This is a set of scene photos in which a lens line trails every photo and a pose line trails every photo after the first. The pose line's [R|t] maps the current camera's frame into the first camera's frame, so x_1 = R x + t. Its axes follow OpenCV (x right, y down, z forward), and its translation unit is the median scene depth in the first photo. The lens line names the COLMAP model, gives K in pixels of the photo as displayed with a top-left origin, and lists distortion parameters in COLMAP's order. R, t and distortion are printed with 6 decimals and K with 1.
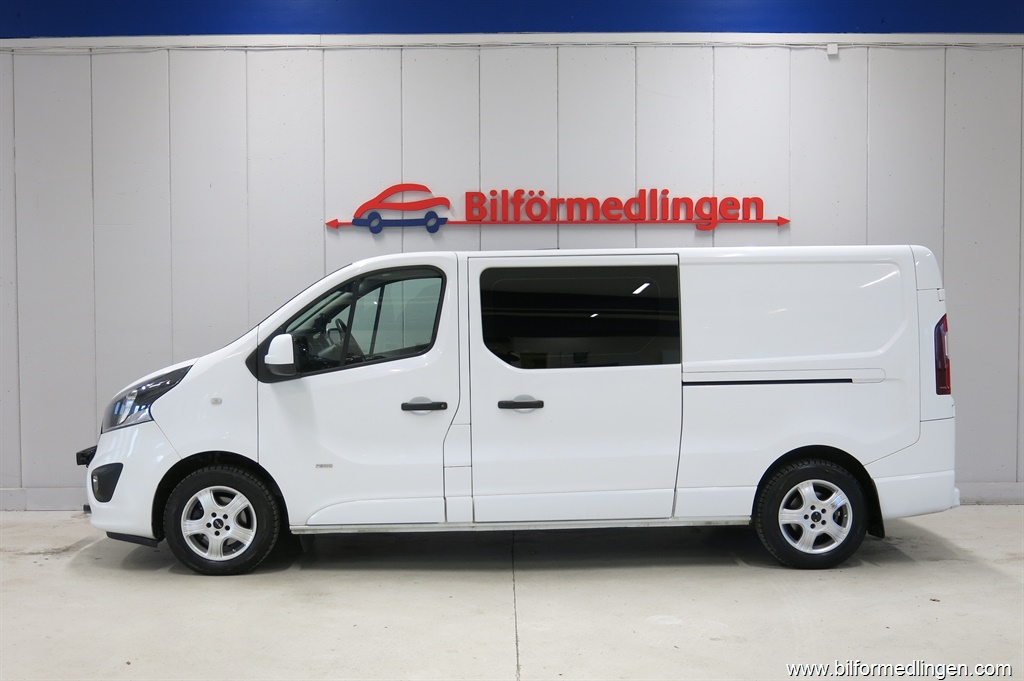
lens RADIAL K [[1198.1, 0, 507.2], [0, 1198.1, 340.4], [0, 0, 1]] dist [-0.029183, 0.000000]
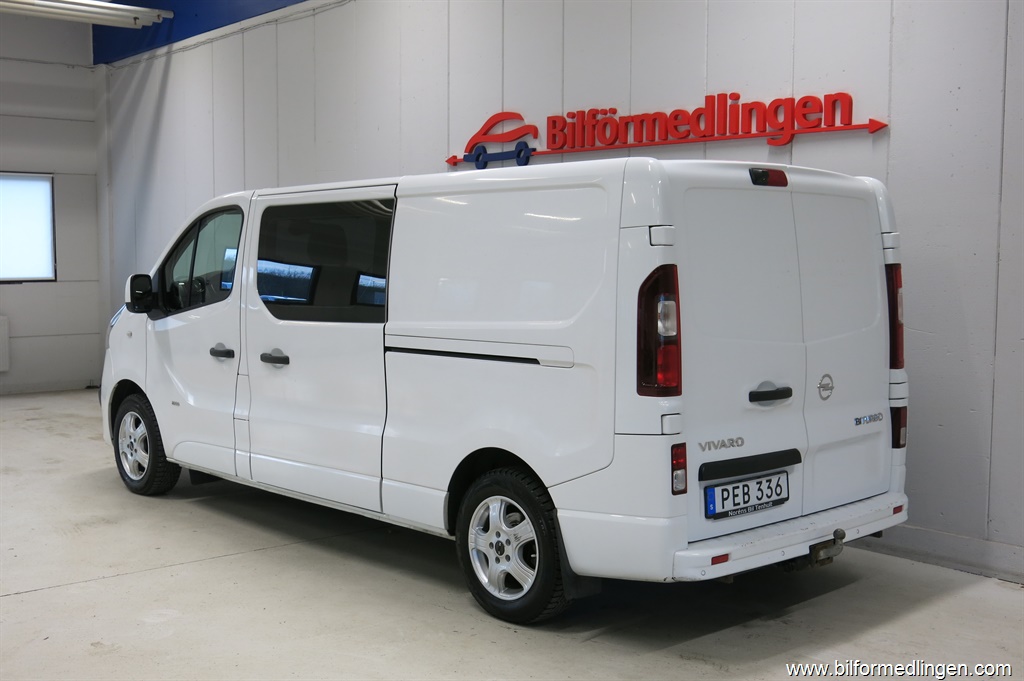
lens RADIAL K [[1198.1, 0, 505.7], [0, 1198.1, 339.2], [0, 0, 1]] dist [-0.029183, 0.000000]
pose [[0.660243, 0.064669, -0.748263, 0.604639], [-0.029472, 0.997750, 0.060225, -0.015316], [0.750473, -0.017710, 0.660663, 0.408600]]
